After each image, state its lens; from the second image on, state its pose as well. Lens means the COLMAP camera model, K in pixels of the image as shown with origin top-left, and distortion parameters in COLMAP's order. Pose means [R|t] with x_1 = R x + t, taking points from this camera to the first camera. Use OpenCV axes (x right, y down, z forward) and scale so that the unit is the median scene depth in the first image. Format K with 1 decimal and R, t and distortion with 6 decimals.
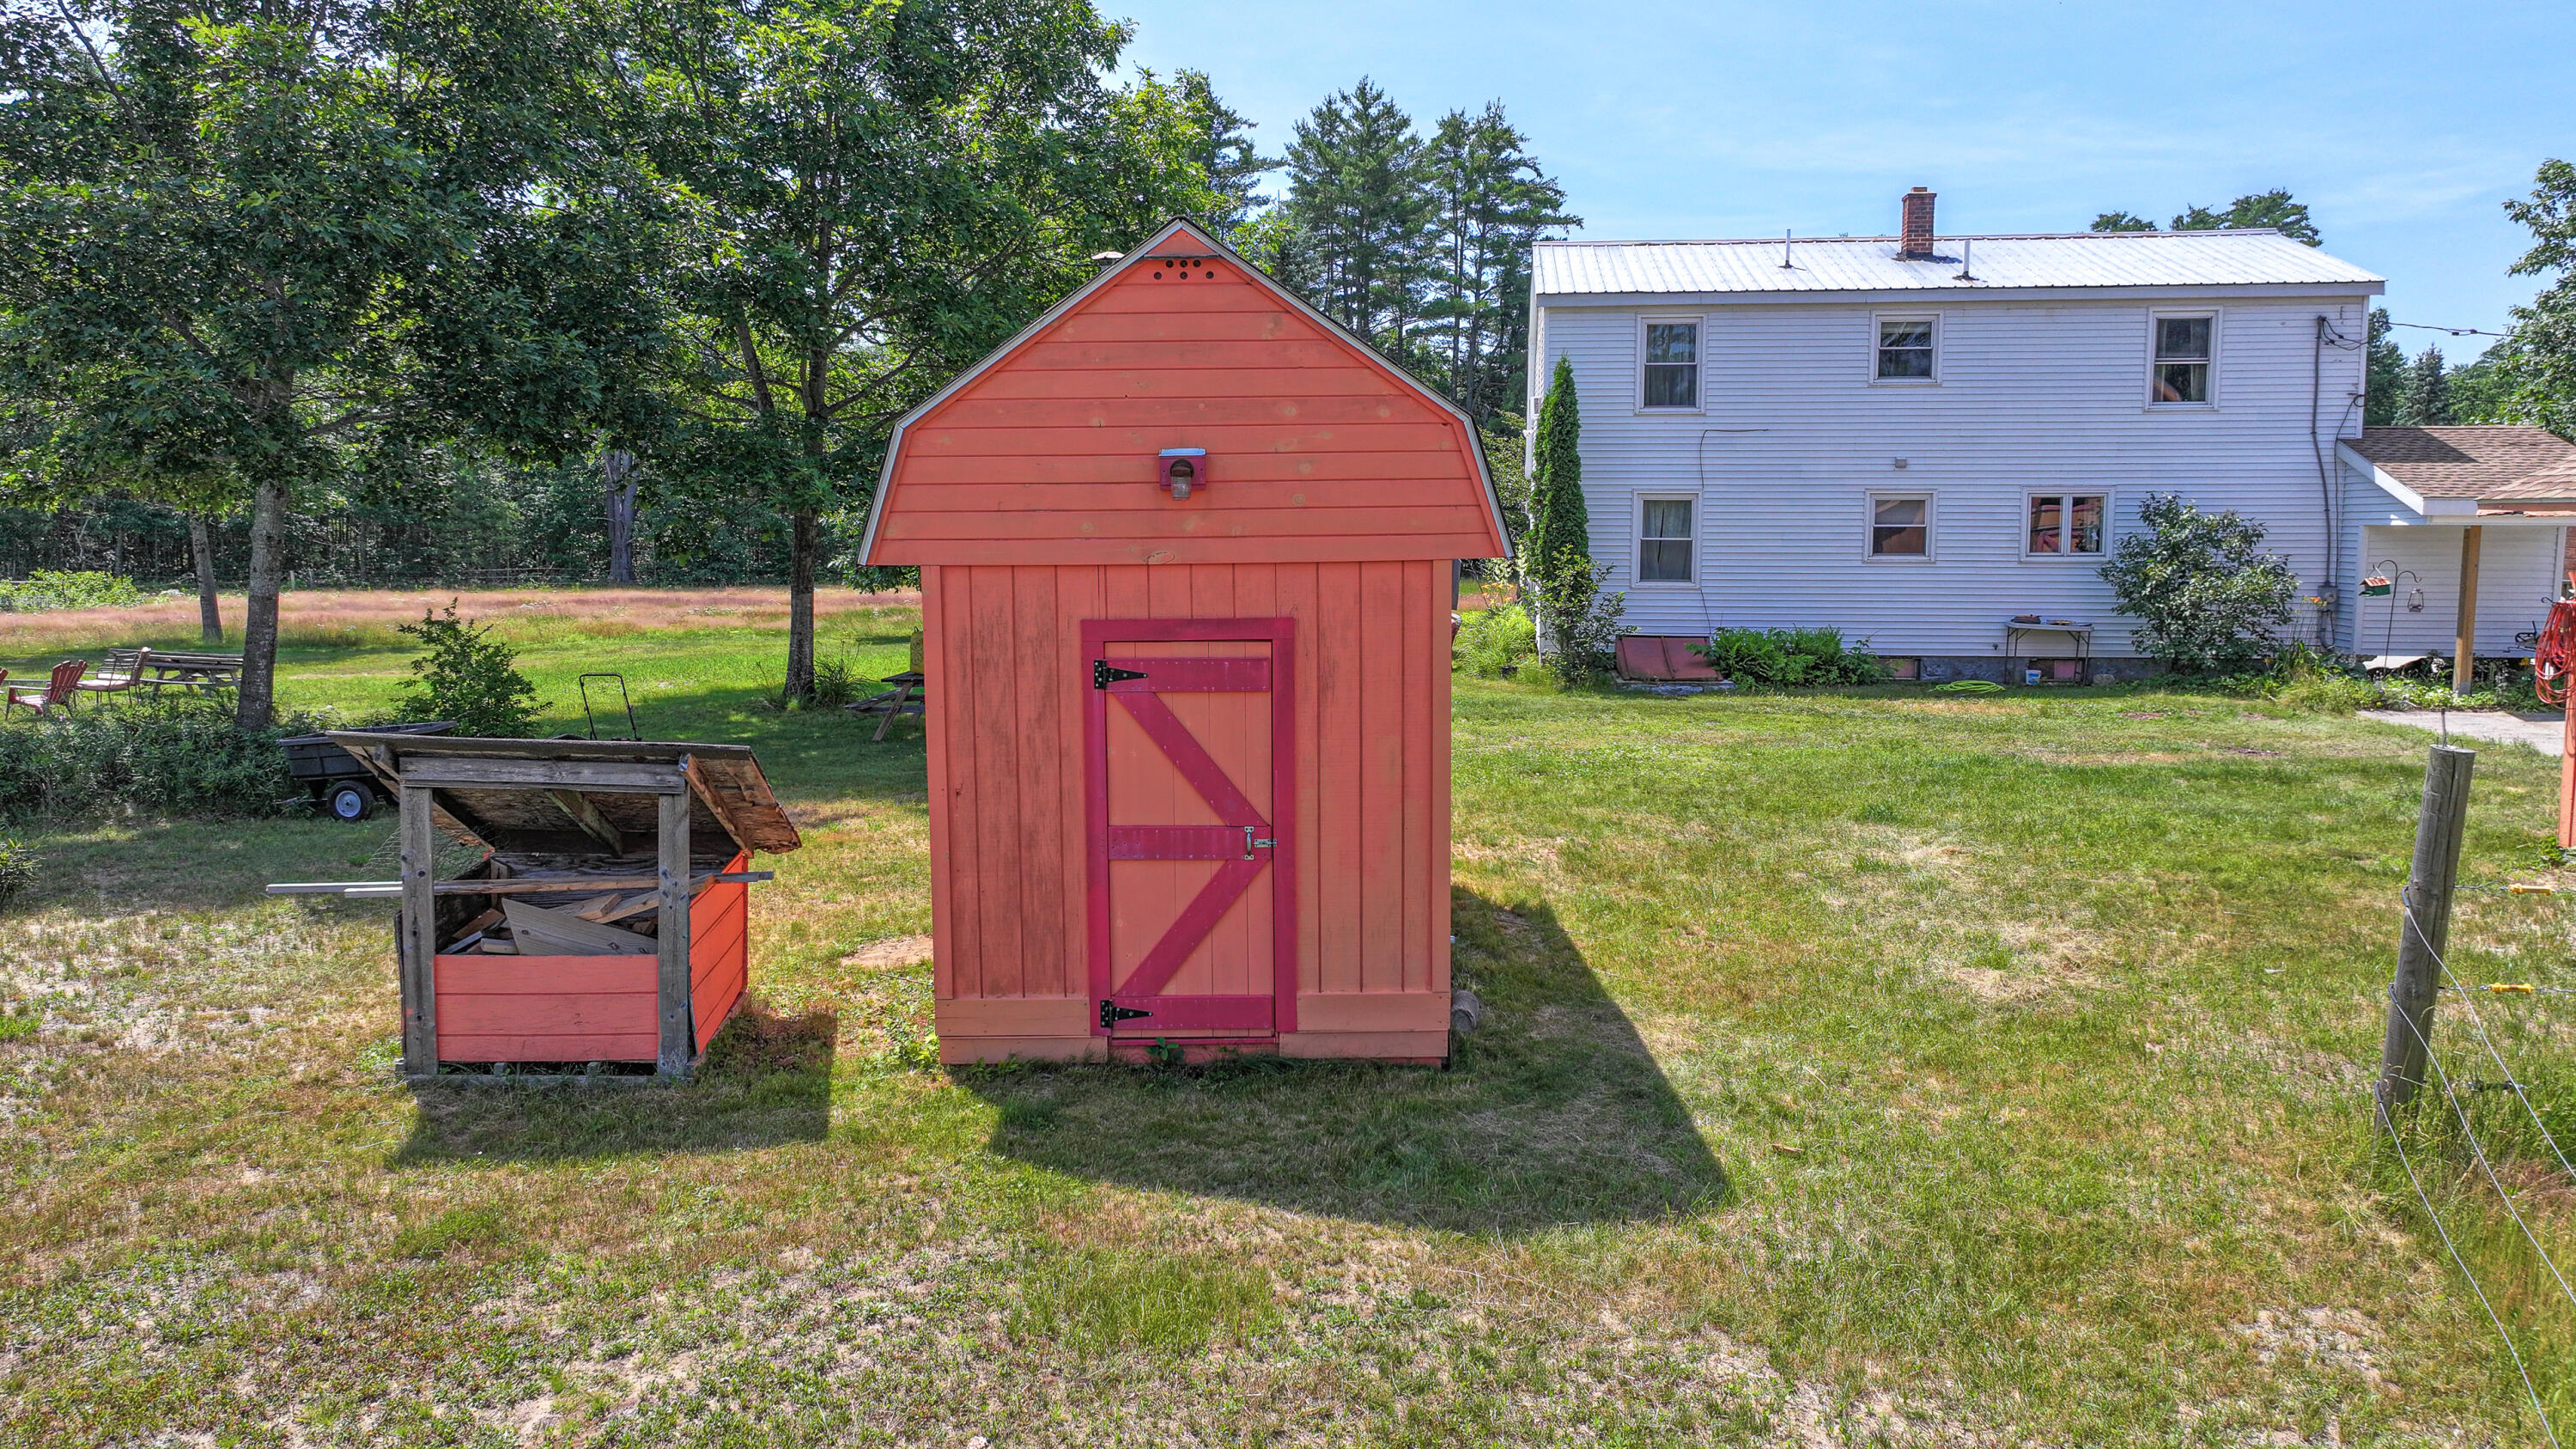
lens RADIAL K [[1802.7, 0, 1293.7], [0, 1802.7, 725.3], [0, 0, 1]] dist [-0.007146, 0.015288]
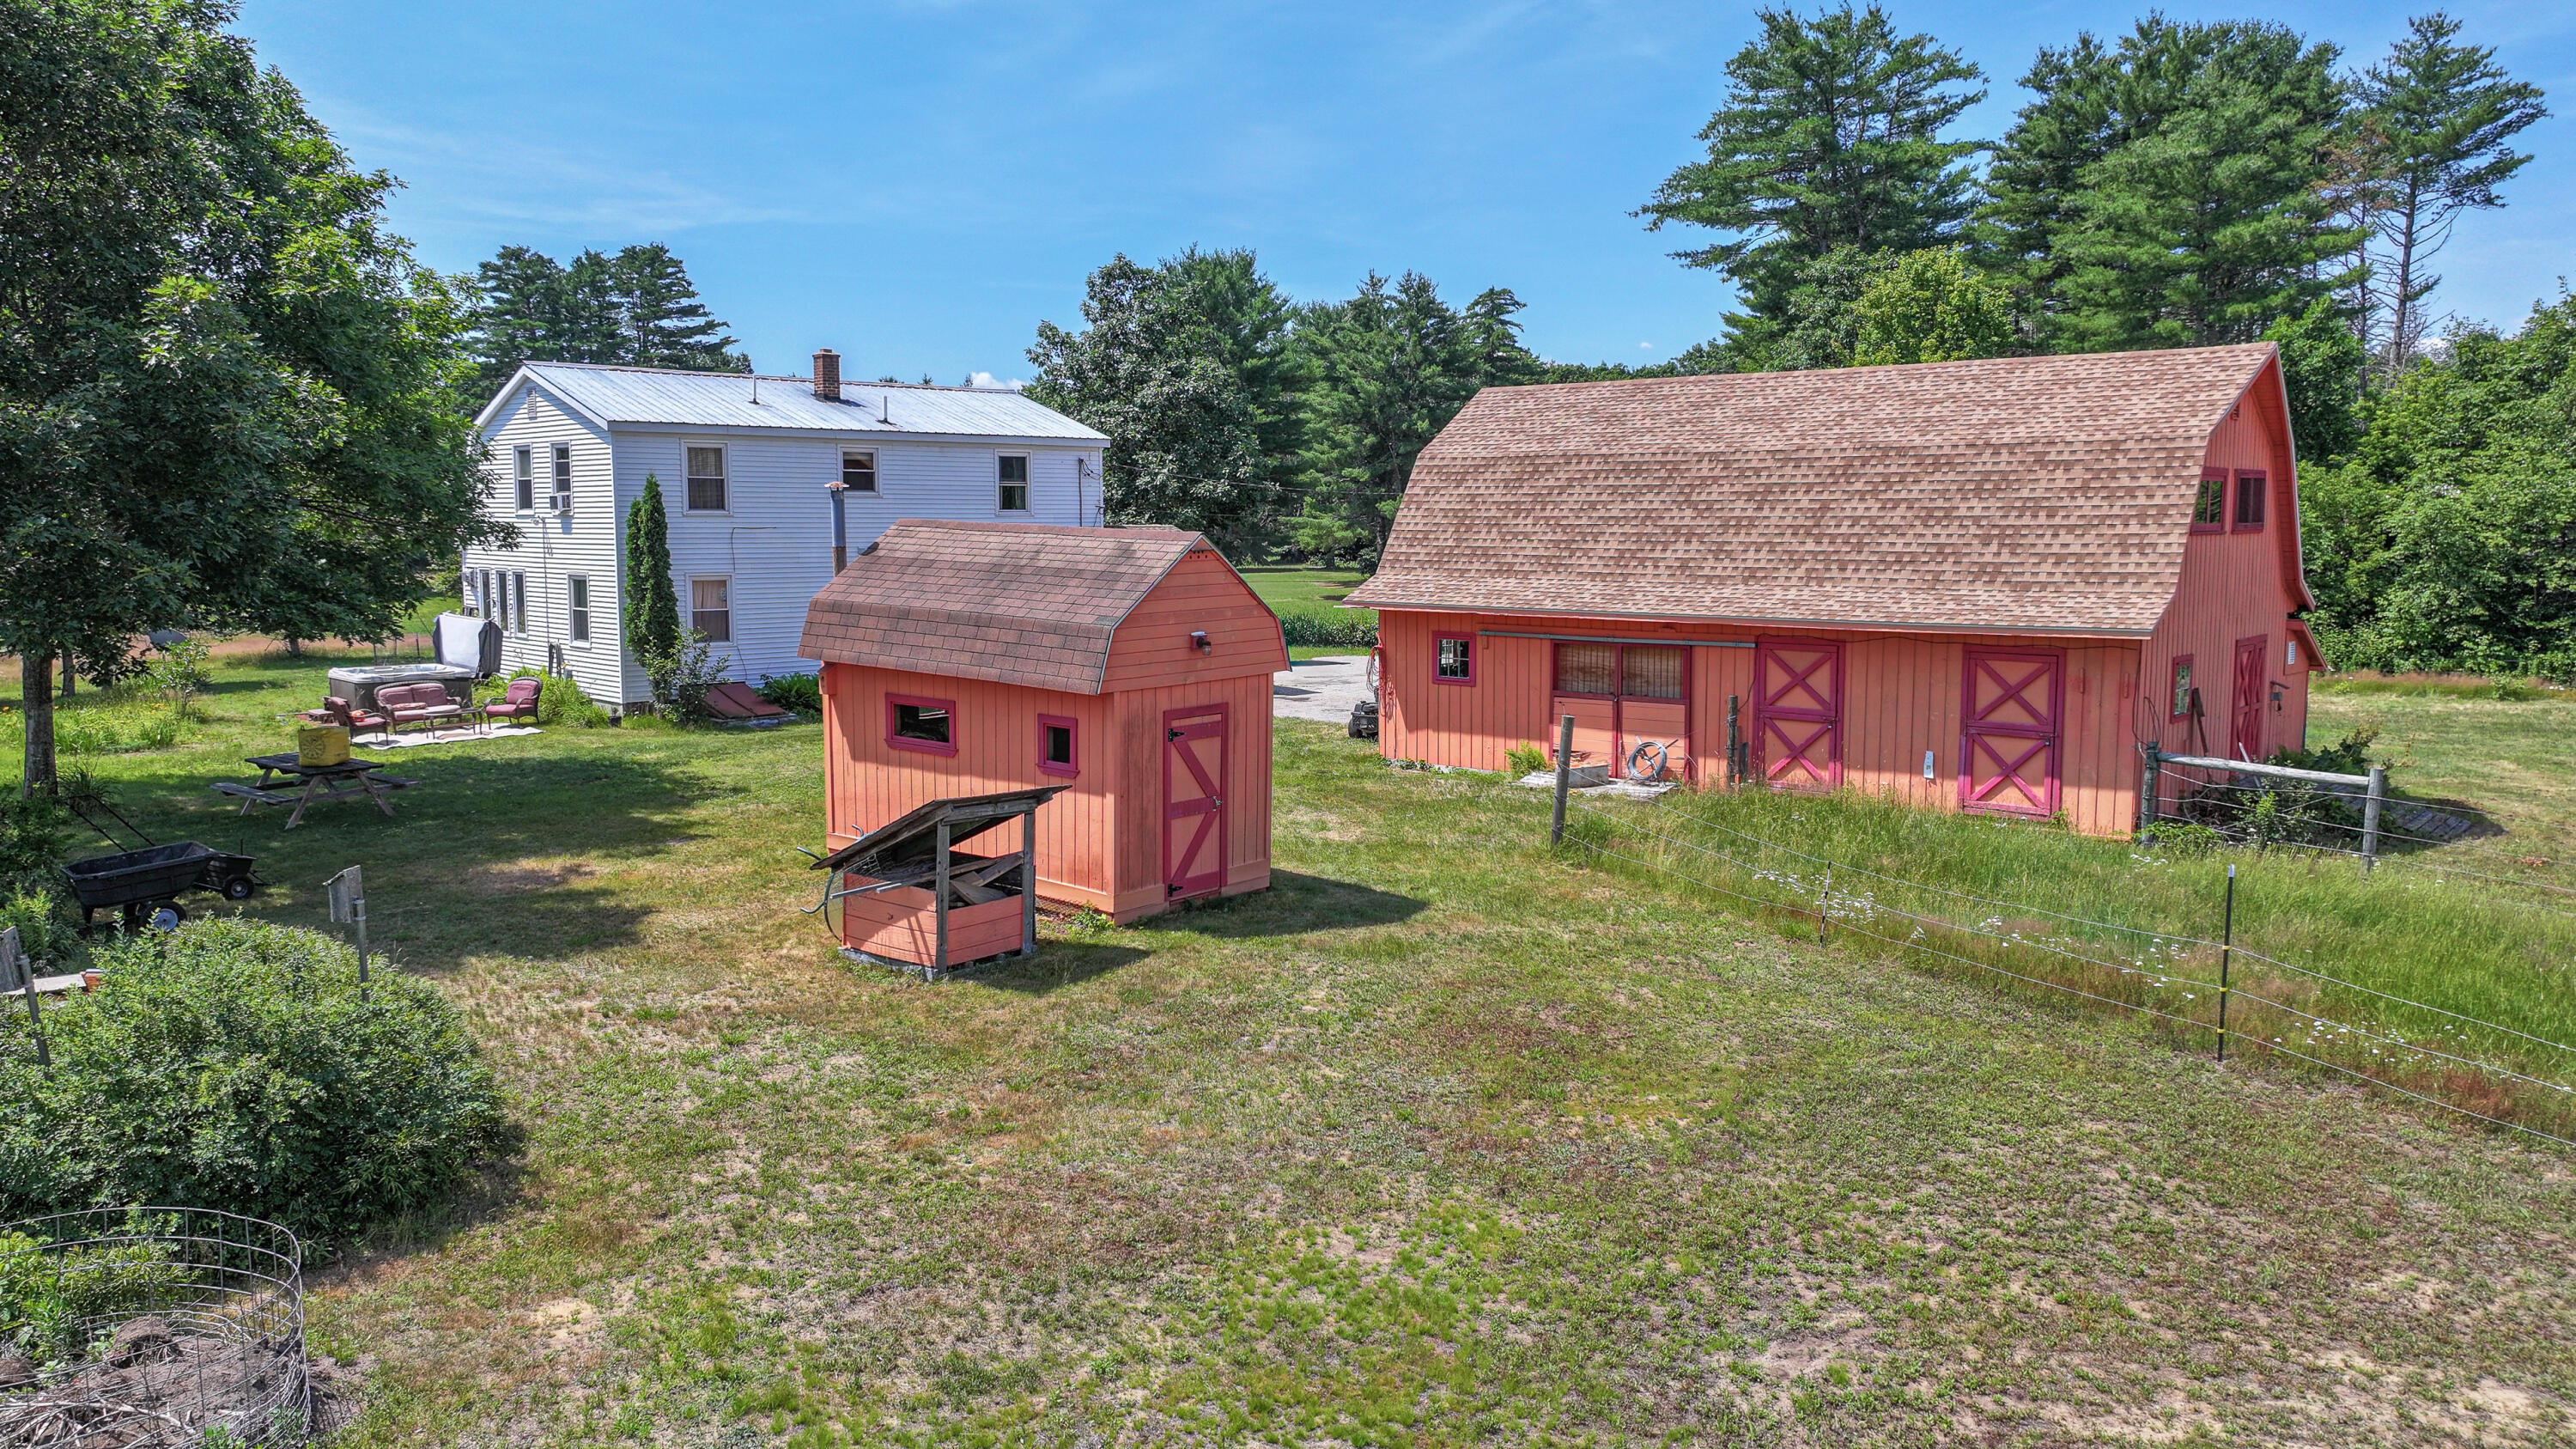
lens RADIAL K [[1802.7, 0, 1284.5], [0, 1802.7, 719.9], [0, 0, 1]] dist [-0.007146, 0.015288]
pose [[0.646375, -0.083768, 0.758407, -1.646195], [0.085893, 0.995626, 0.036765, -0.112498], [-0.758170, 0.041377, 0.650743, -0.528267]]
